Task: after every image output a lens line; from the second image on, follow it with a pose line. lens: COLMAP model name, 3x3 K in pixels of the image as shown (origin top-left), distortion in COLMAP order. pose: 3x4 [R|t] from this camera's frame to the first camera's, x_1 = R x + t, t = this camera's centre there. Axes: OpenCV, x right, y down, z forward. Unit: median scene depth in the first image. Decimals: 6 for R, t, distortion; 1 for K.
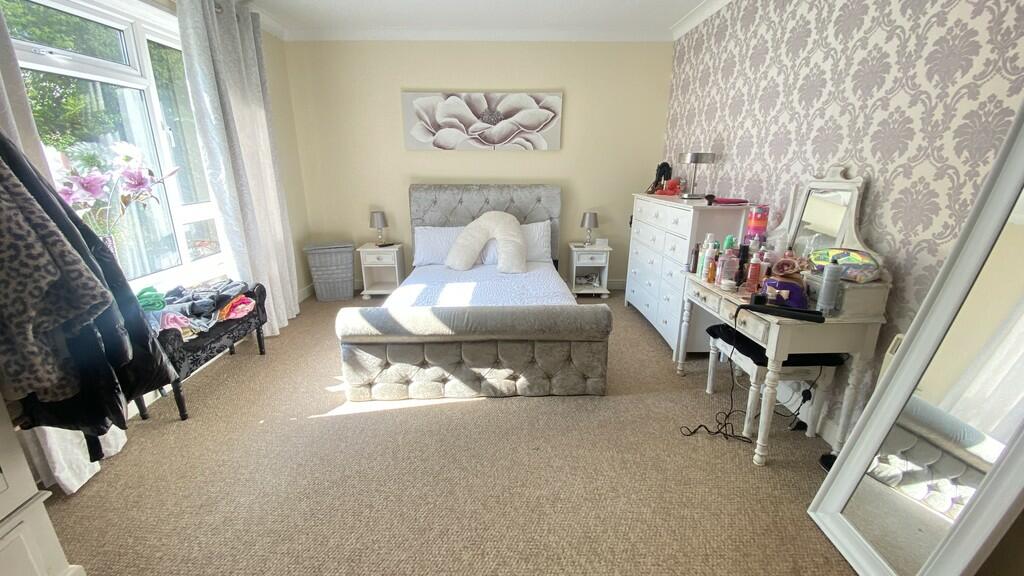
lens RADIAL K [[406.9, 0, 512.0], [0, 406.9, 288.0], [0, 0, 1]] dist [0.033195, -0.030514]
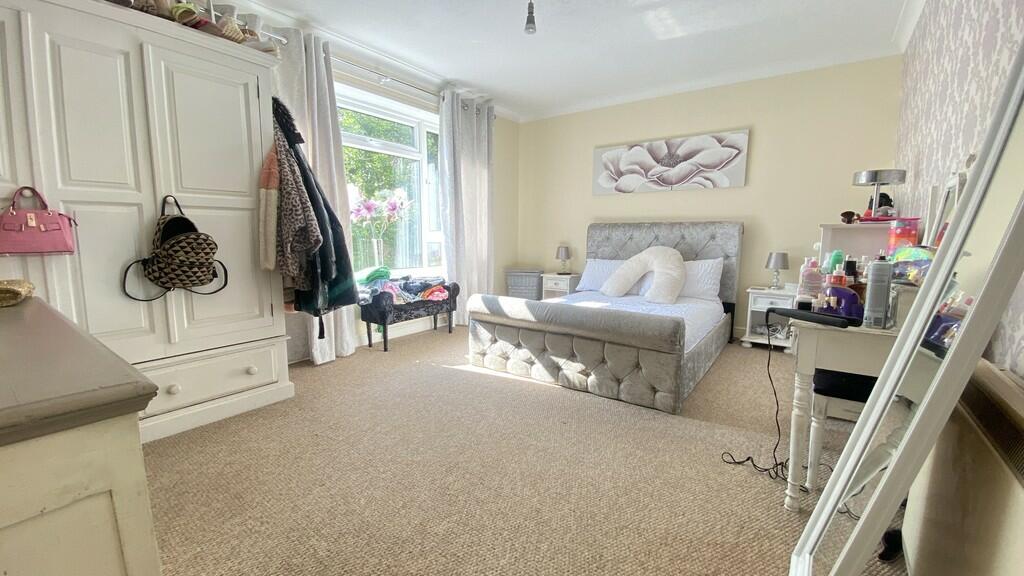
lens RADIAL K [[406.9, 0, 512.0], [0, 406.9, 288.0], [0, 0, 1]] dist [0.033195, -0.030514]
pose [[0.800499, 0.082225, -0.593667, 0.445128], [-0.174403, 0.979636, -0.099481, 0.129406], [0.573398, 0.183172, 0.798538, -0.029155]]
